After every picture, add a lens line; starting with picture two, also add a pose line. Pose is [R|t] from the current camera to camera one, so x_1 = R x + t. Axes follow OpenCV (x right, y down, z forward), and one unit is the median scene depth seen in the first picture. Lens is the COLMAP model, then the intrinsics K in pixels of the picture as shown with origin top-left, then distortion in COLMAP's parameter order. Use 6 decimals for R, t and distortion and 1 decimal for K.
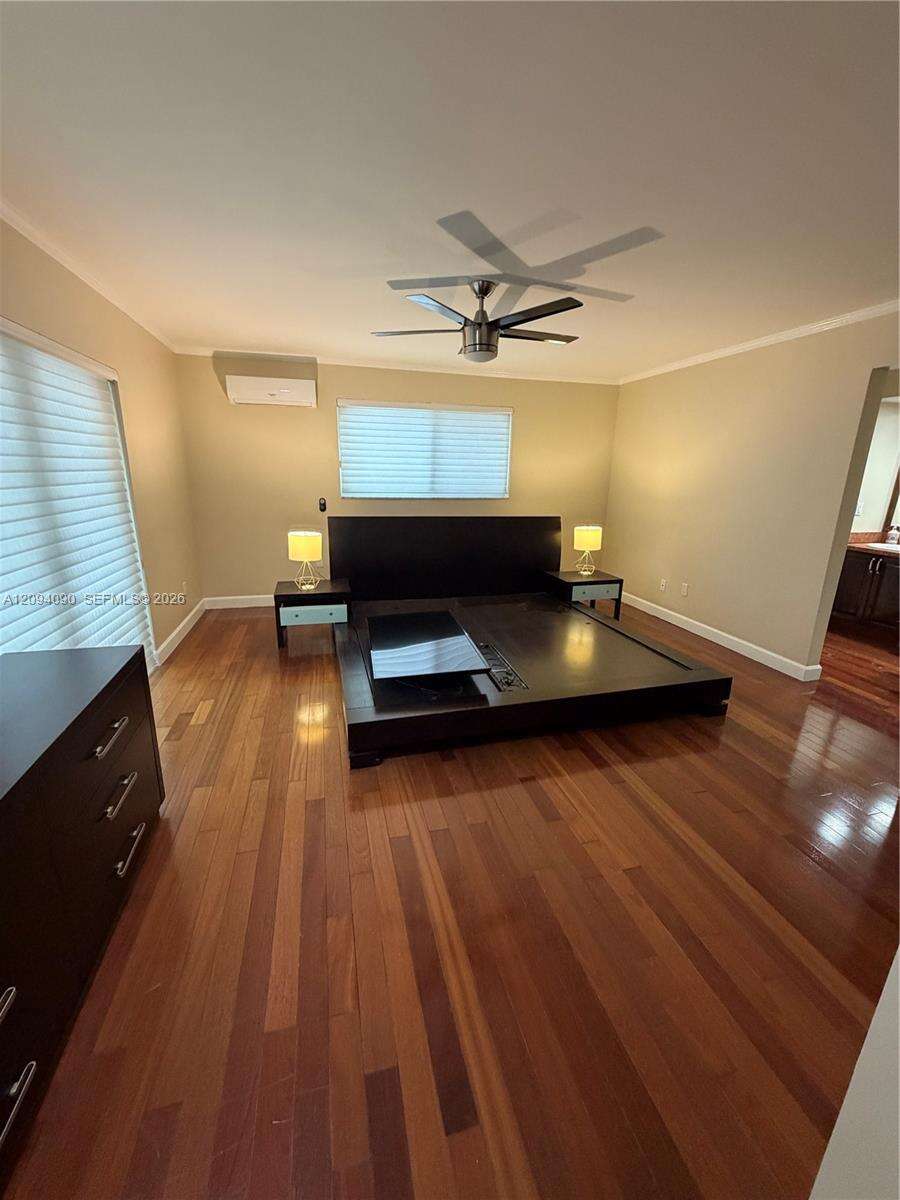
lens RADIAL K [[474.9, 0, 448.8], [0, 474.9, 595.3], [0, 0, 1]] dist [-0.001415, 0.000077]
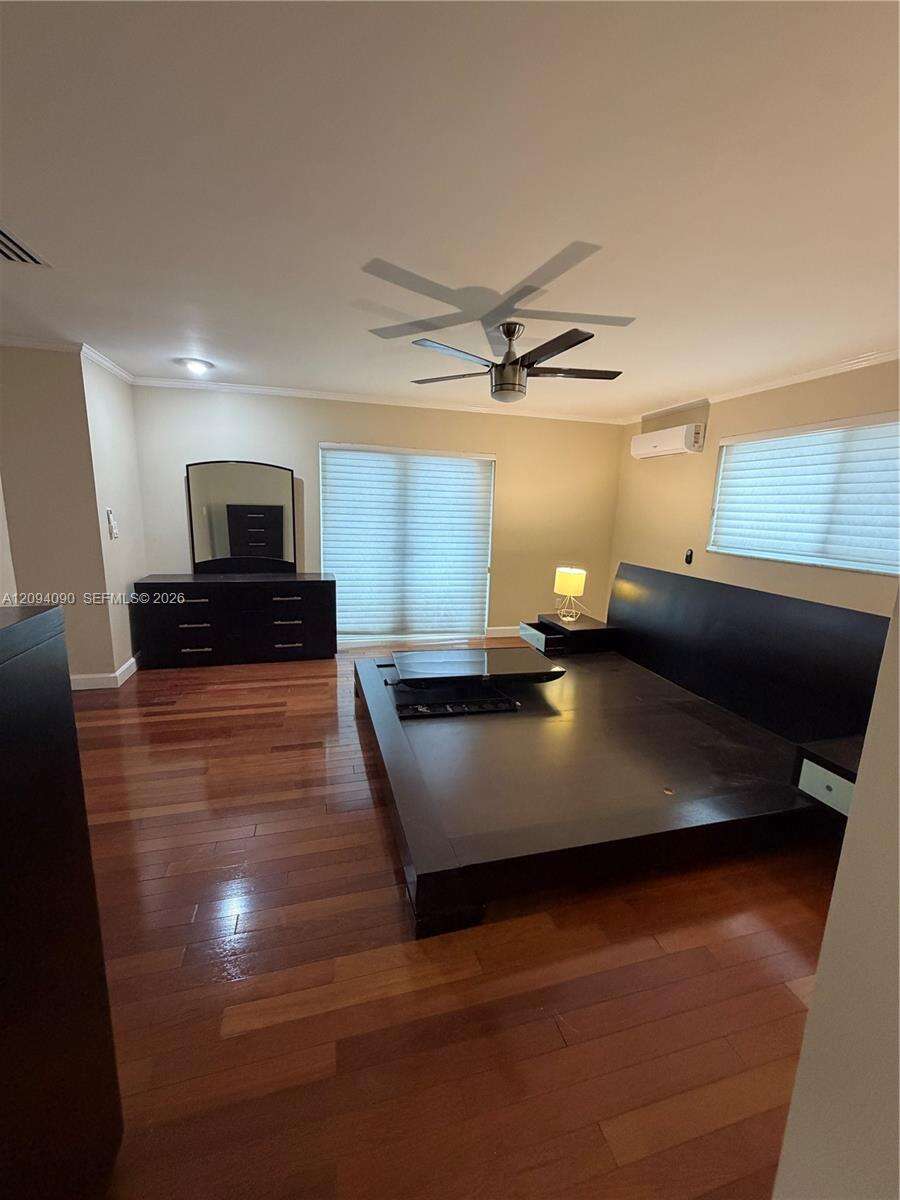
lens RADIAL K [[474.9, 0, 448.8], [0, 474.9, 595.3], [0, 0, 1]] dist [-0.001415, 0.000077]
pose [[0.009582, 0.167043, -0.985903, 0.639577], [-0.287112, 0.944893, 0.157304, -0.134705], [0.957849, 0.281557, 0.057014, 0.543447]]
